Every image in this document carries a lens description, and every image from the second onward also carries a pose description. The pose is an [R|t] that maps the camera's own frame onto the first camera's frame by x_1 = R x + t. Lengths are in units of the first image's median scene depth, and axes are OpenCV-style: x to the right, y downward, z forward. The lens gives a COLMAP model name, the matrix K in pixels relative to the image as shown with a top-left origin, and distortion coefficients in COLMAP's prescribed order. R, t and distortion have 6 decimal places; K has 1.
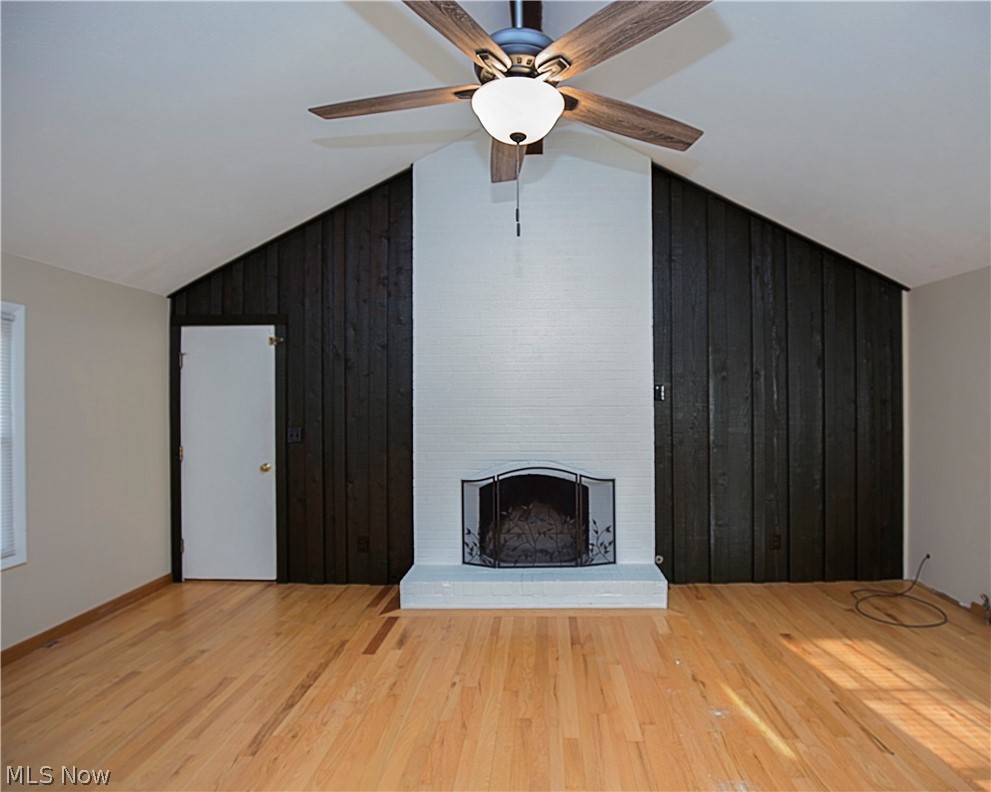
lens RADIAL K [[537.5, 0, 495.5], [0, 537.5, 396.0], [0, 0, 1]] dist [-0.001739, 0.000100]
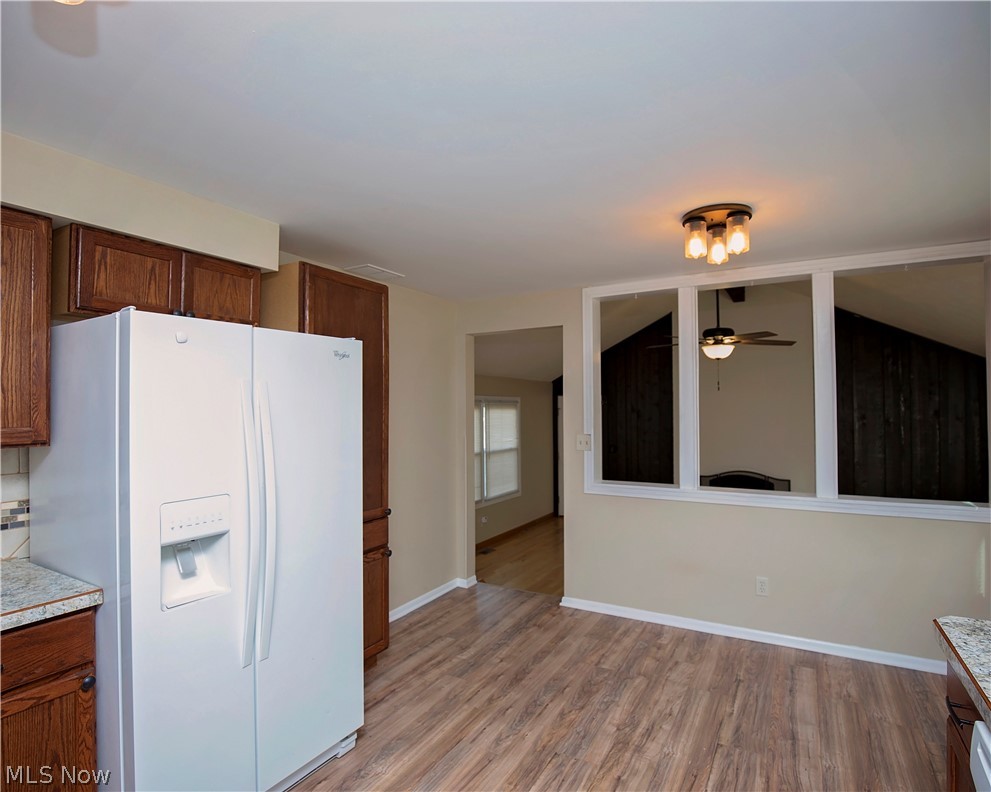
lens RADIAL K [[537.5, 0, 495.5], [0, 537.5, 396.0], [0, 0, 1]] dist [-0.001739, 0.000100]
pose [[0.908456, -0.006418, -0.417931, 0.074233], [-0.001484, 0.999826, -0.018580, -0.091069], [0.417978, 0.017499, 0.908289, -1.032948]]
